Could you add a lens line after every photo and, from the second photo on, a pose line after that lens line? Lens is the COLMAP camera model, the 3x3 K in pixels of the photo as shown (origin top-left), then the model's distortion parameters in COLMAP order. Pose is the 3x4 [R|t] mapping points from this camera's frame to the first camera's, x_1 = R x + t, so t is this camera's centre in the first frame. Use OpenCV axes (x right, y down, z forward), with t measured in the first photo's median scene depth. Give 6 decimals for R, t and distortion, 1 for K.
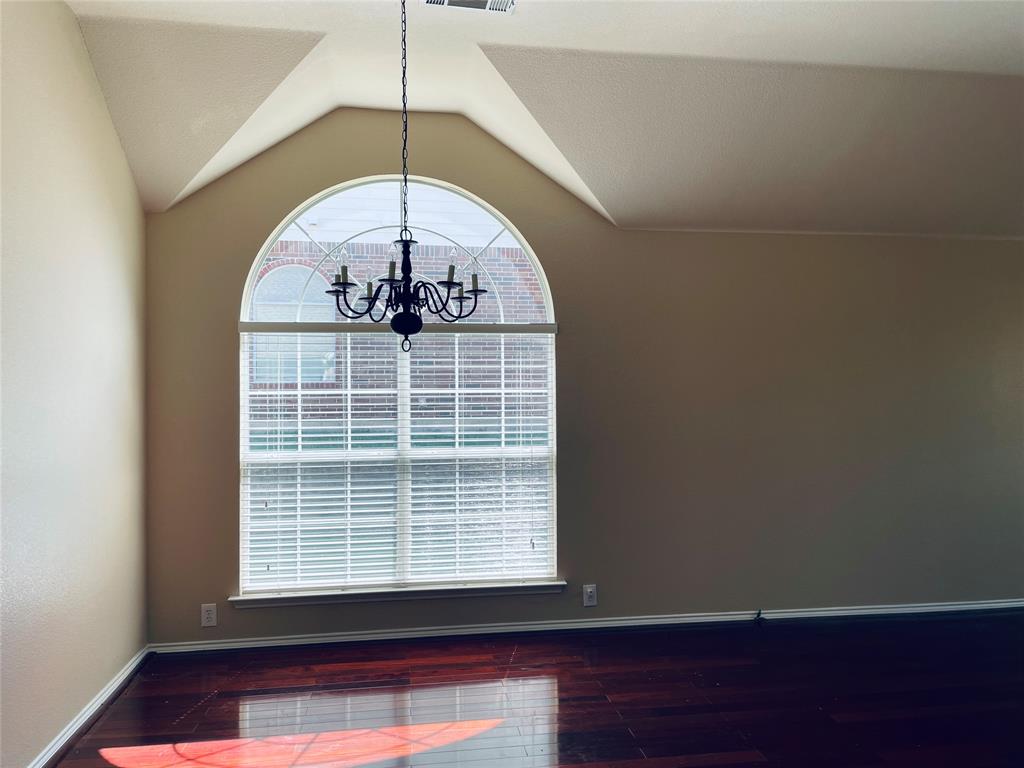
lens RADIAL K [[775.8, 0, 515.2], [0, 775.8, 384.1], [0, 0, 1]] dist [0.074366, -0.096549]
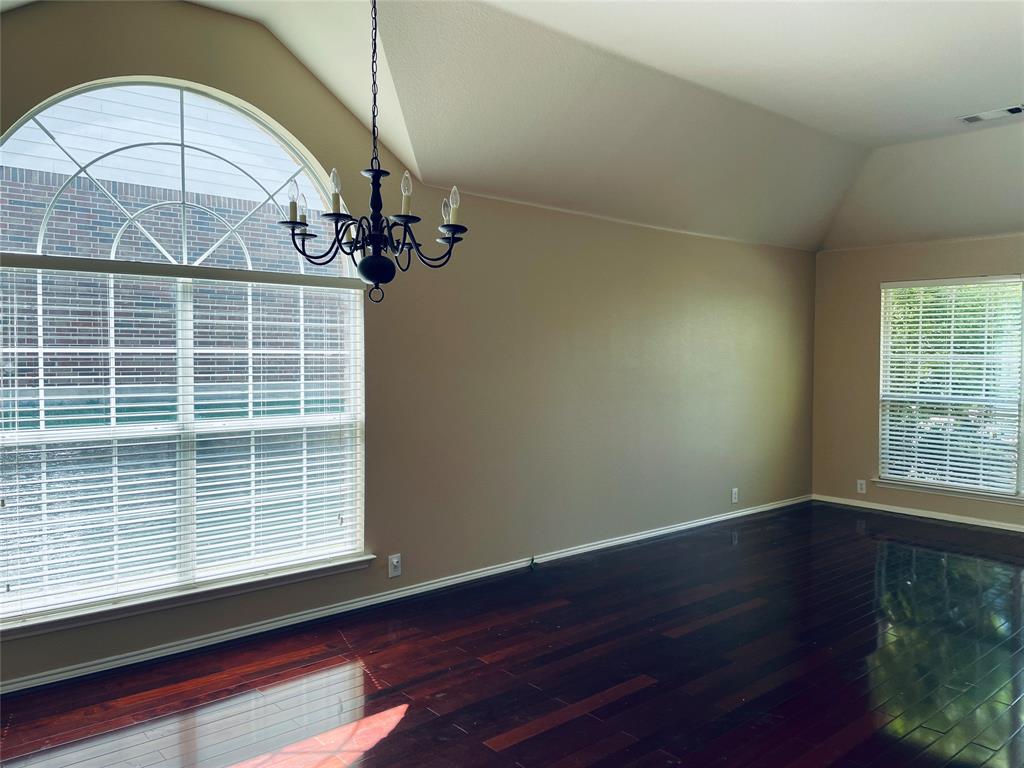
lens RADIAL K [[775.8, 0, 529.8], [0, 775.8, 382.8], [0, 0, 1]] dist [0.074366, -0.096549]
pose [[0.835690, -0.011182, 0.549087, -0.296418], [-0.011139, 0.999242, 0.037303, 0.008464], [-0.549088, -0.037290, 0.834932, 0.118228]]
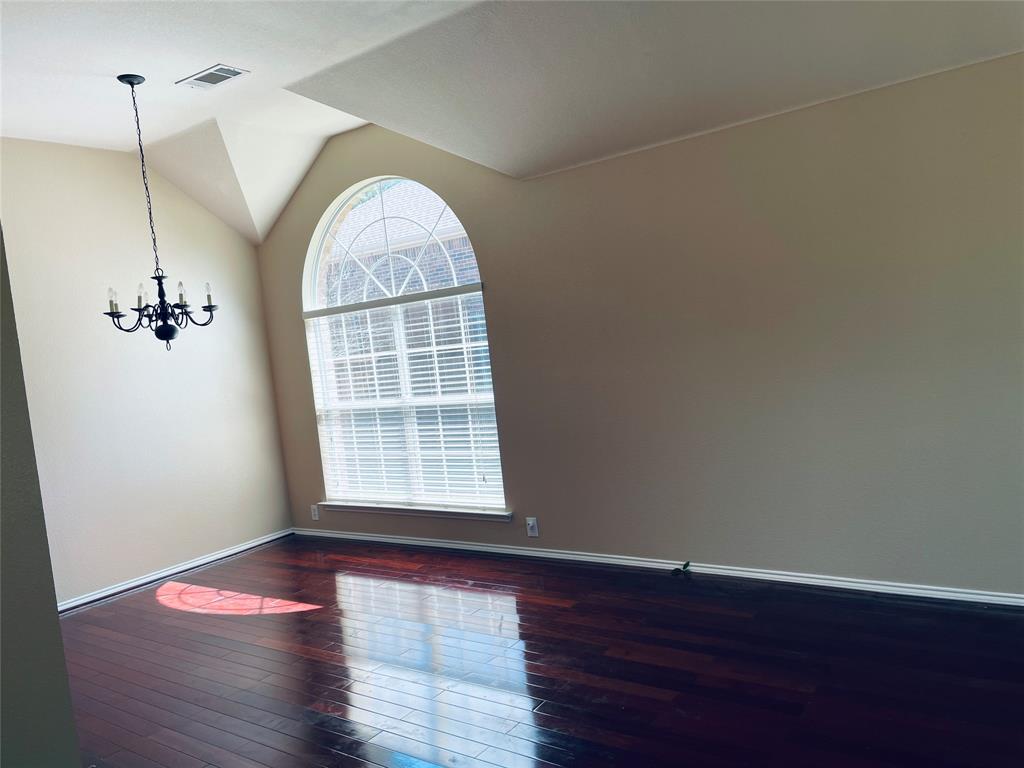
lens RADIAL K [[775.8, 0, 520.2], [0, 775.8, 384.3], [0, 0, 1]] dist [0.074366, -0.096549]
pose [[0.703583, -0.028671, -0.710034, 0.881831], [0.110243, 0.991492, 0.069205, -0.004847], [0.702009, -0.126968, 0.700758, 0.256559]]
